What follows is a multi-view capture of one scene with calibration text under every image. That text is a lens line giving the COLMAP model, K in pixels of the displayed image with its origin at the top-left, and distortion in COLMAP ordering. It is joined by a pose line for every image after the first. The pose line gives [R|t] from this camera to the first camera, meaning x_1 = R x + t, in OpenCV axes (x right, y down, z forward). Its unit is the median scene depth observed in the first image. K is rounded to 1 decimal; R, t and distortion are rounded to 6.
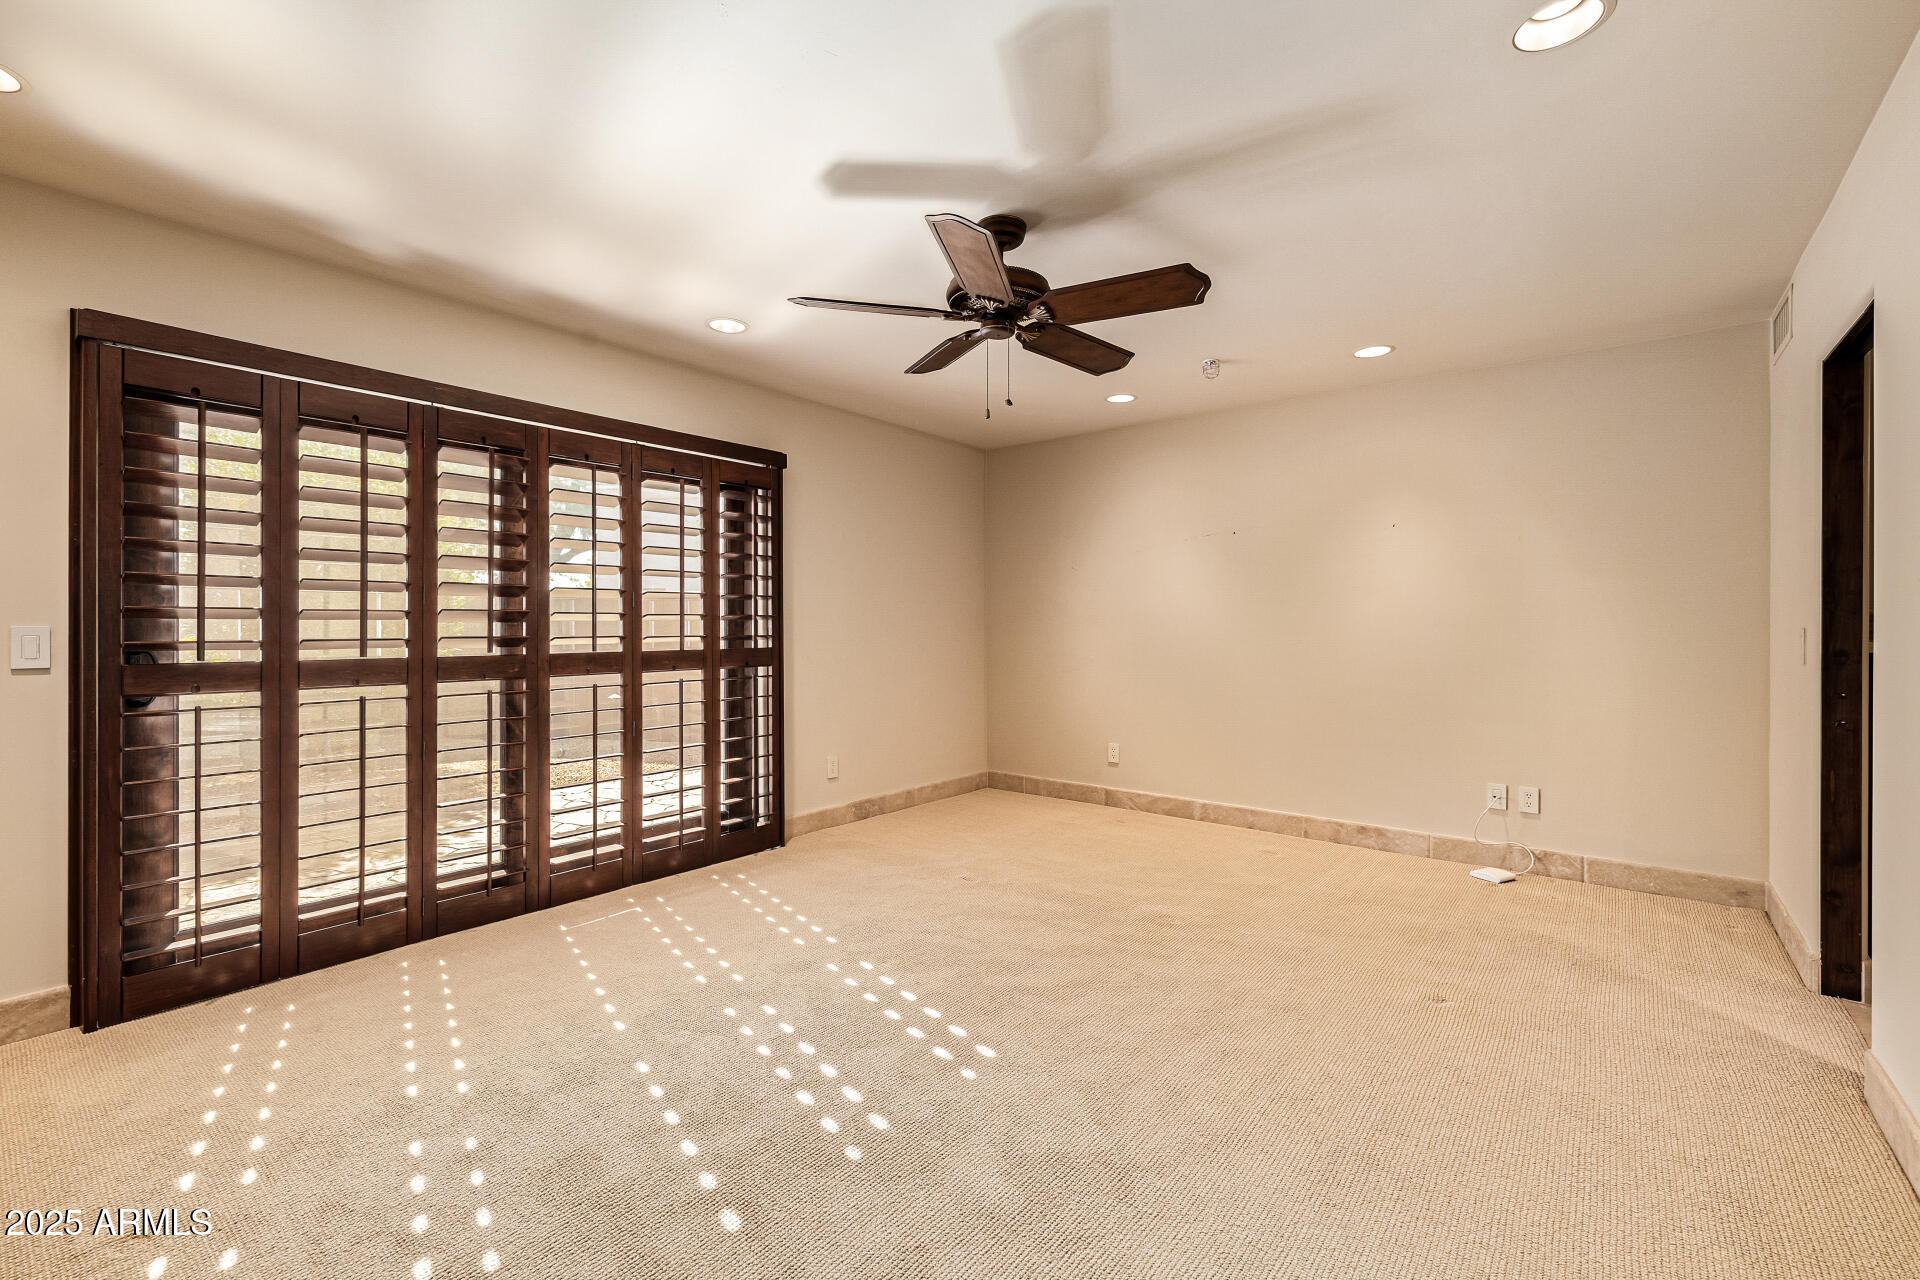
lens RADIAL K [[805.4, 0, 953.0], [0, 805.4, 629.0], [0, 0, 1]] dist [0.000516, 0.000030]
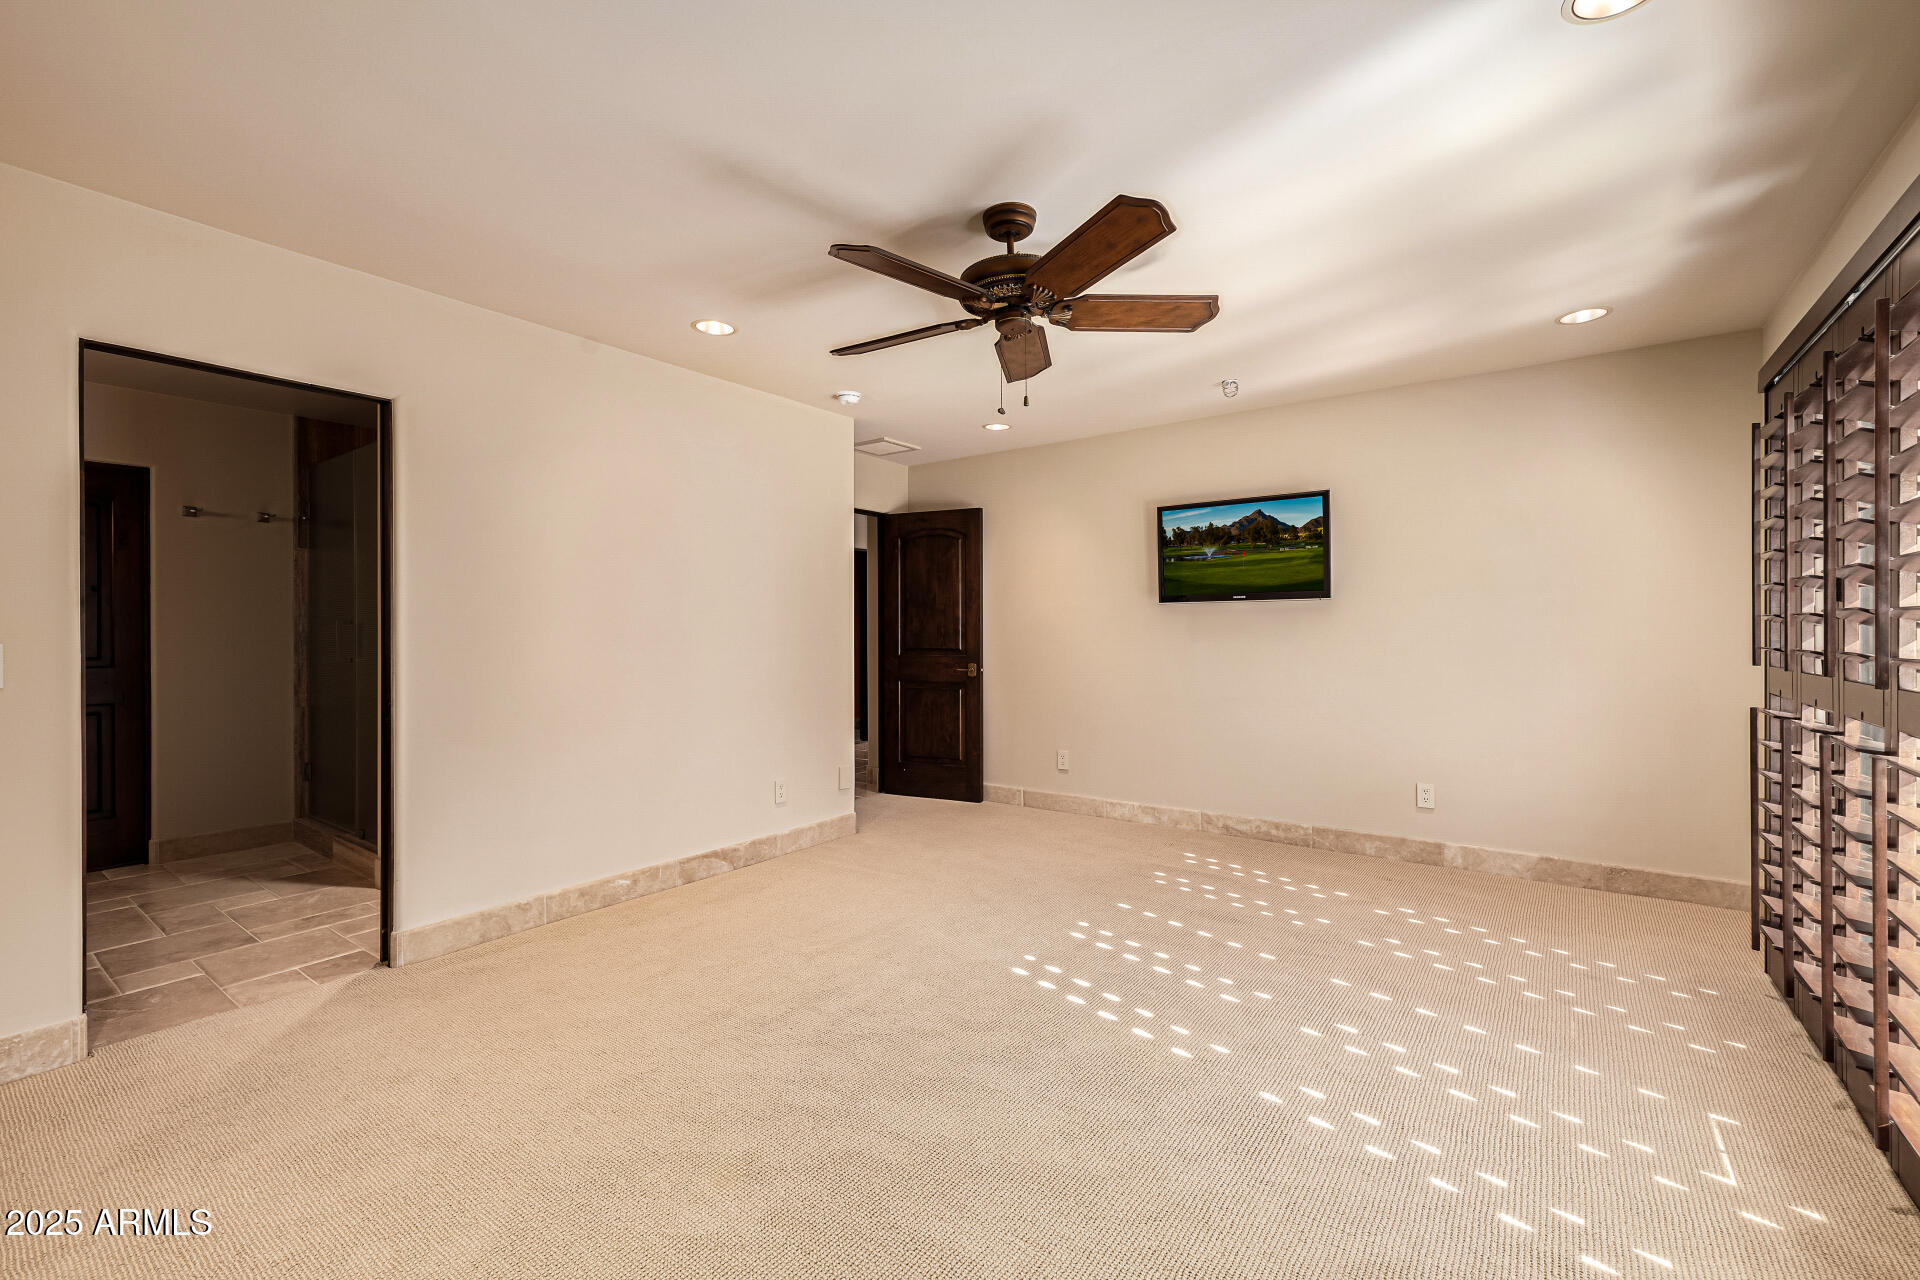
lens RADIAL K [[822.8, 0, 952.6], [0, 822.8, 634.6], [0, 0, 1]] dist [0.010557, 0.000275]
pose [[-0.999292, 0.001082, -0.037605, 0.160447], [0.000961, 0.999994, 0.003252, -0.010138], [0.037608, 0.003214, -0.999287, 1.883788]]
